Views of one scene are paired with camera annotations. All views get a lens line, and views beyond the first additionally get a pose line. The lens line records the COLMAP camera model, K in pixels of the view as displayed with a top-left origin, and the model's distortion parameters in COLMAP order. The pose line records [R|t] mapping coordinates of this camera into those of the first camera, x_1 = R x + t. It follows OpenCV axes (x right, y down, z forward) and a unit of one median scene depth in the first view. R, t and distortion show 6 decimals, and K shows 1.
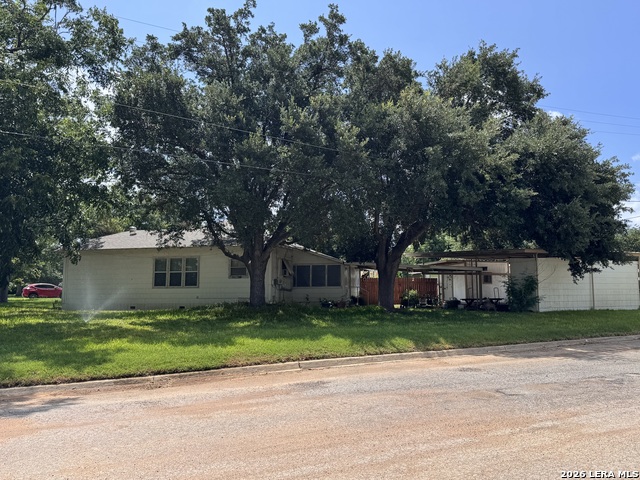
lens RADIAL K [[514.9, 0, 317.5], [0, 514.9, 240.3], [0, 0, 1]] dist [0.068437, -0.089759]
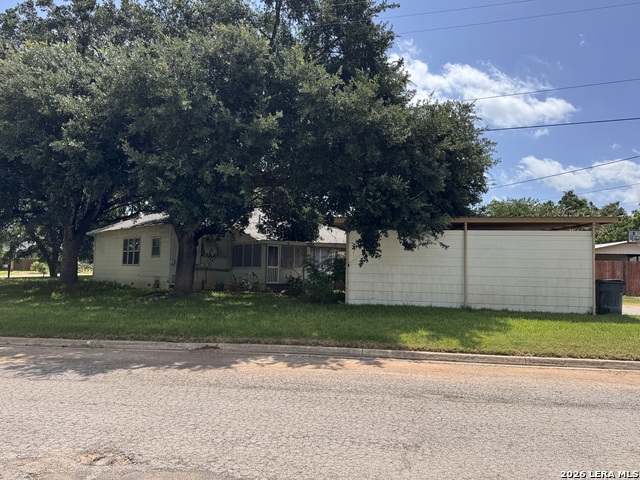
lens RADIAL K [[514.9, 0, 317.8], [0, 514.9, 240.2], [0, 0, 1]] dist [0.068437, -0.089759]
pose [[0.809064, -0.012681, -0.587583, 0.758441], [0.031665, 0.999256, 0.022034, 0.029065], [0.586866, -0.036433, 0.808864, 0.371441]]
